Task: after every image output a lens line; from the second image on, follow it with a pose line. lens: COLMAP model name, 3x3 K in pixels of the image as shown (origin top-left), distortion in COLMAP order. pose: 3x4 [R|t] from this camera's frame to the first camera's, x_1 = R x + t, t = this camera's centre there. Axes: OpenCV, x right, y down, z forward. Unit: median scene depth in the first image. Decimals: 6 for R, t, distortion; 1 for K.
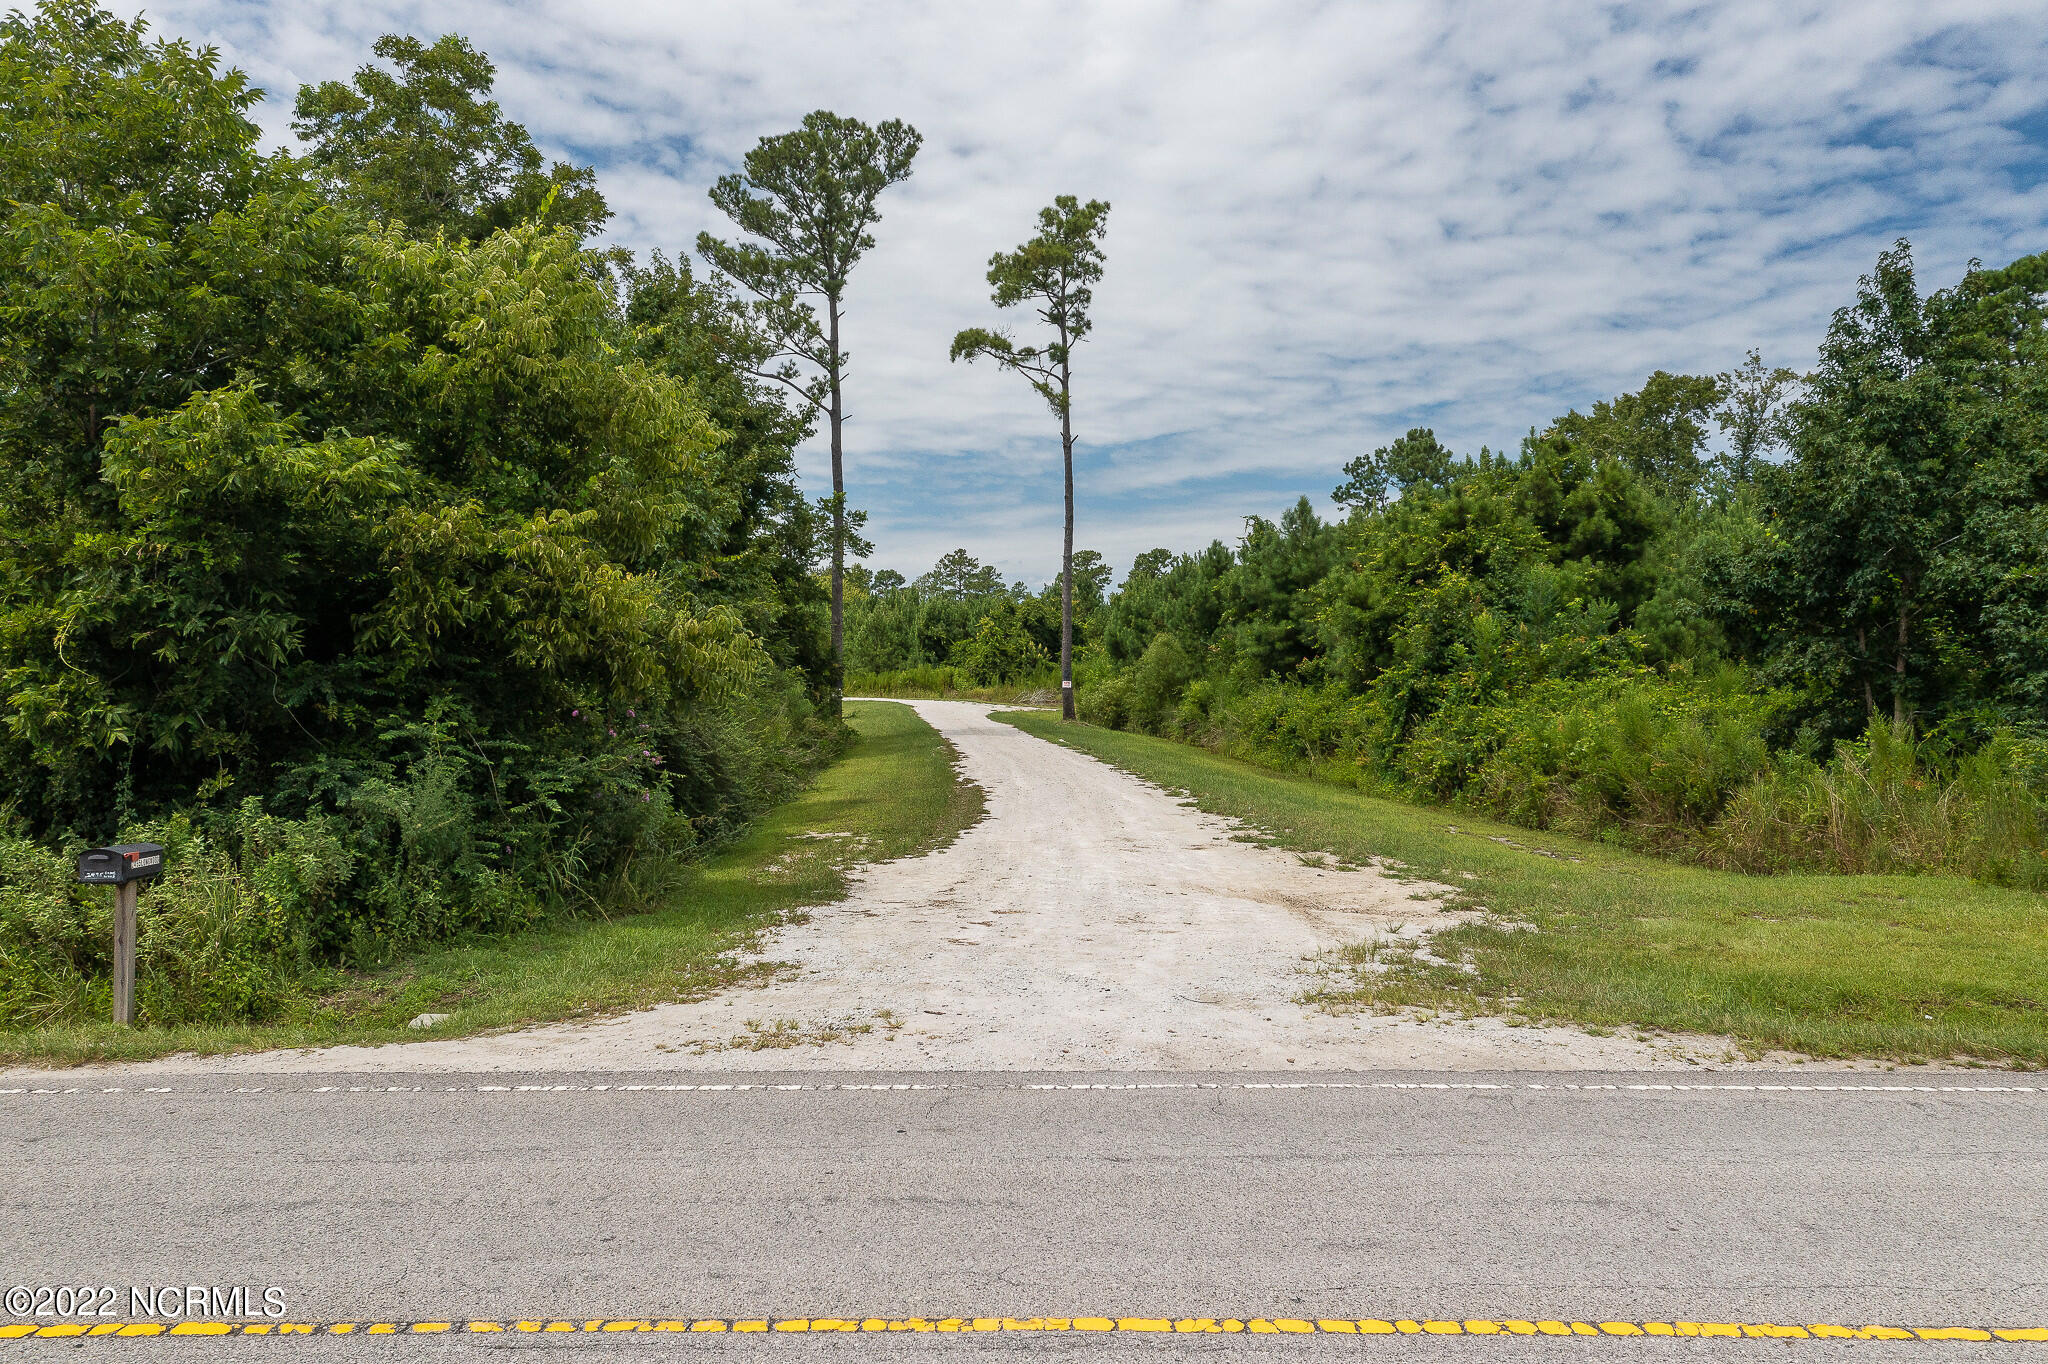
lens RADIAL K [[1635.2, 0, 1024.4], [0, 1635.2, 740.3], [0, 0, 1]] dist [0.006013, -0.003863]
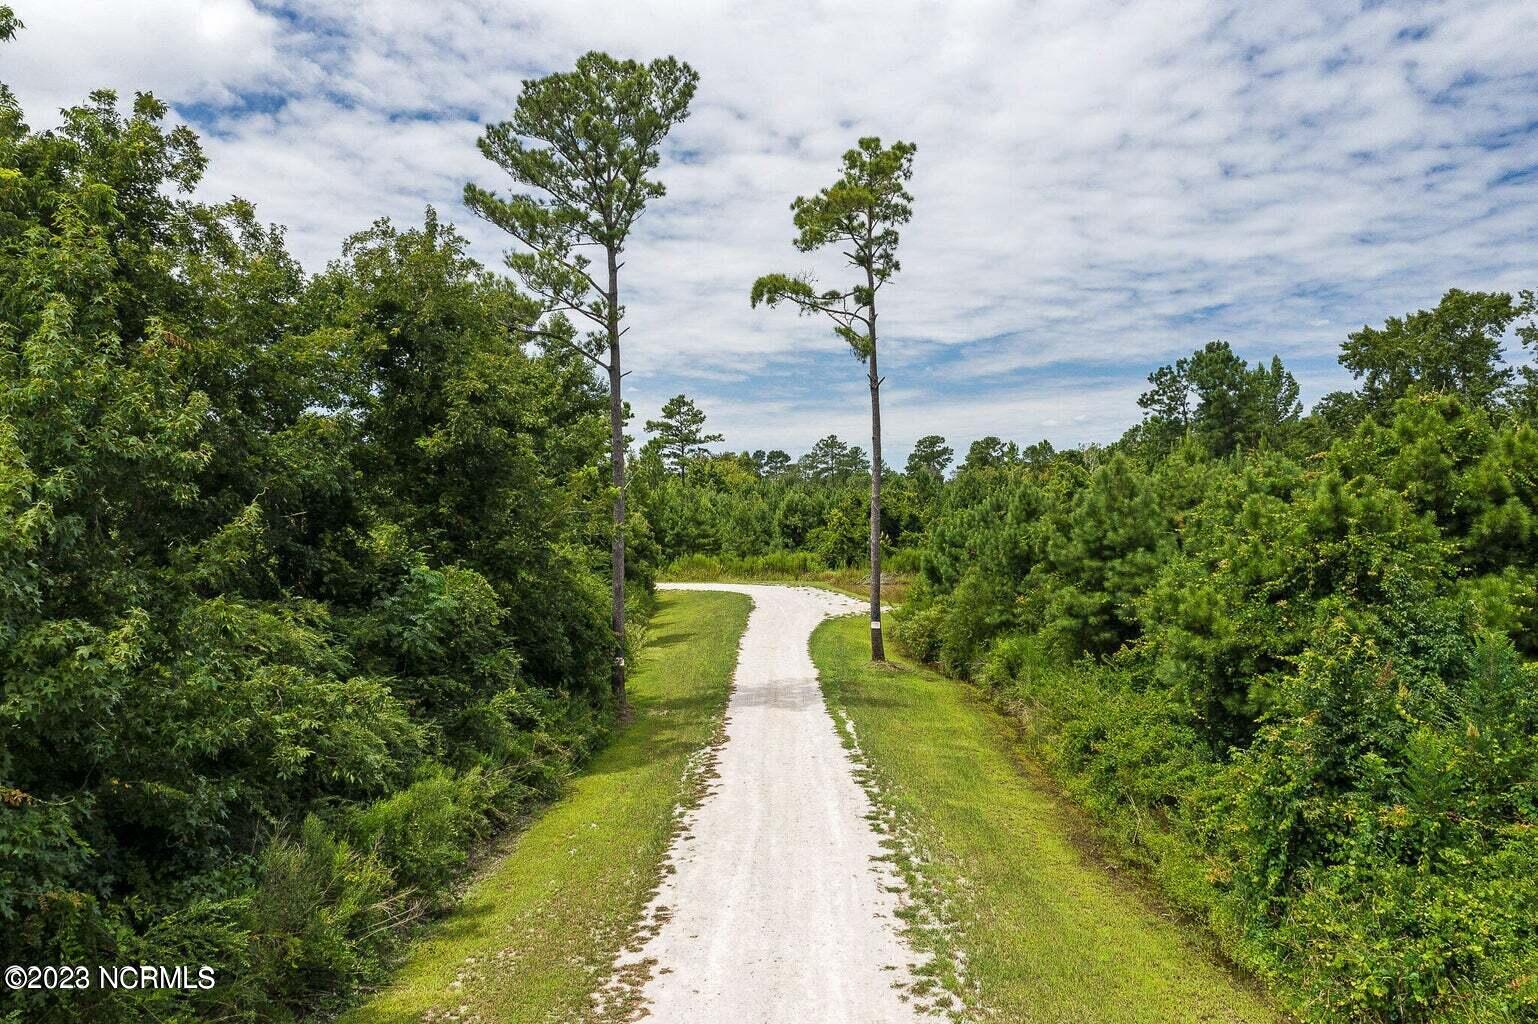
lens RADIAL K [[1259.8, 0, 765.7], [0, 1259.8, 549.9], [0, 0, 1]] dist [0.009719, 0.011303]
pose [[0.995173, -0.003613, -0.098071, 0.036384], [0.001613, 0.999789, -0.020473, -0.067376], [0.098124, 0.020216, 0.994969, 0.237506]]
